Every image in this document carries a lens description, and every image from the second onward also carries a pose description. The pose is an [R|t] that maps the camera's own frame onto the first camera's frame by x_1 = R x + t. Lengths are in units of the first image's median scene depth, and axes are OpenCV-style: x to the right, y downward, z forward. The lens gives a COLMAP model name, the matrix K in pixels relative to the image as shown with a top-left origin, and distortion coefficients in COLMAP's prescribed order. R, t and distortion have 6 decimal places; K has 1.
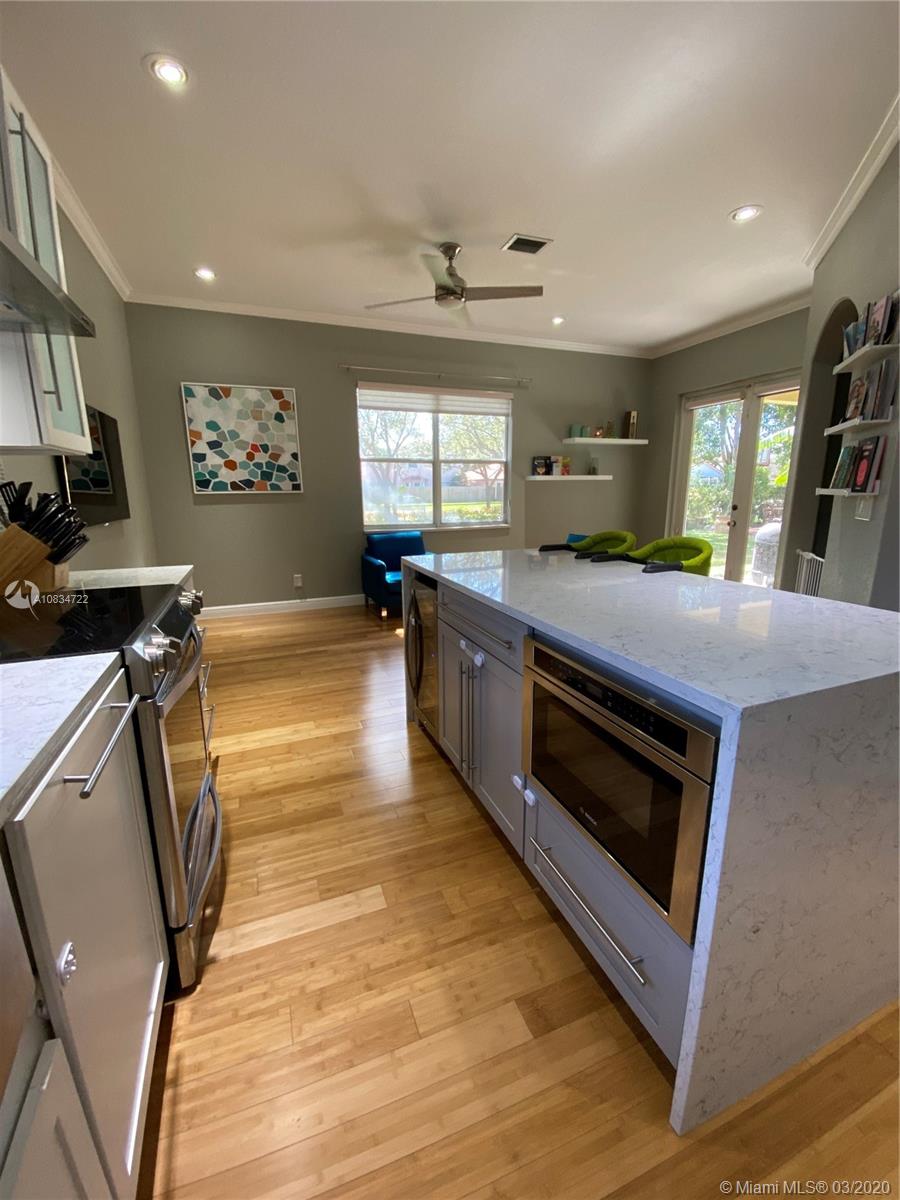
lens RADIAL K [[484.7, 0, 454.4], [0, 484.7, 595.7], [0, 0, 1]] dist [0.030643, -0.025425]
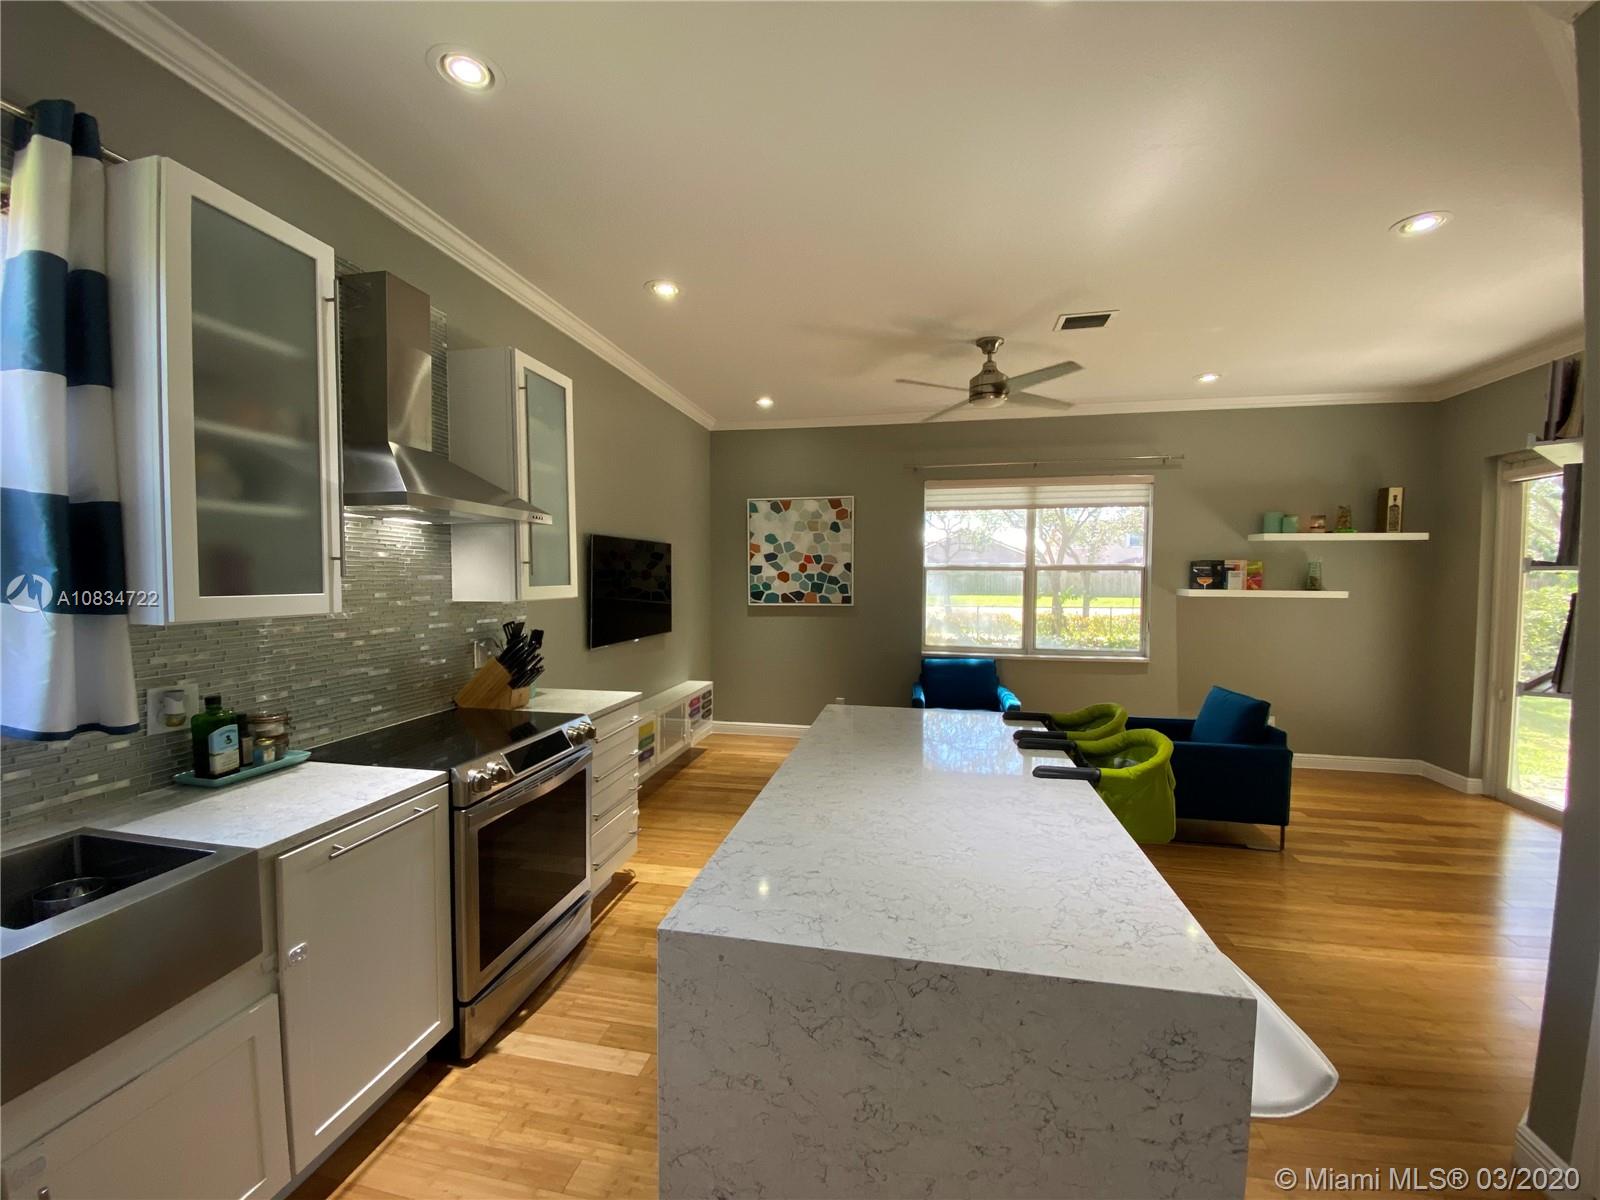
lens RADIAL K [[648.1, 0, 800.0], [0, 648.1, 606.9], [0, 0, 1]] dist [0.038510, -0.032516]
pose [[0.839254, 0.039628, -0.542294, 0.341349], [-0.127844, 0.983763, -0.125964, -0.070659], [0.528497, 0.175044, 0.830693, -0.037341]]
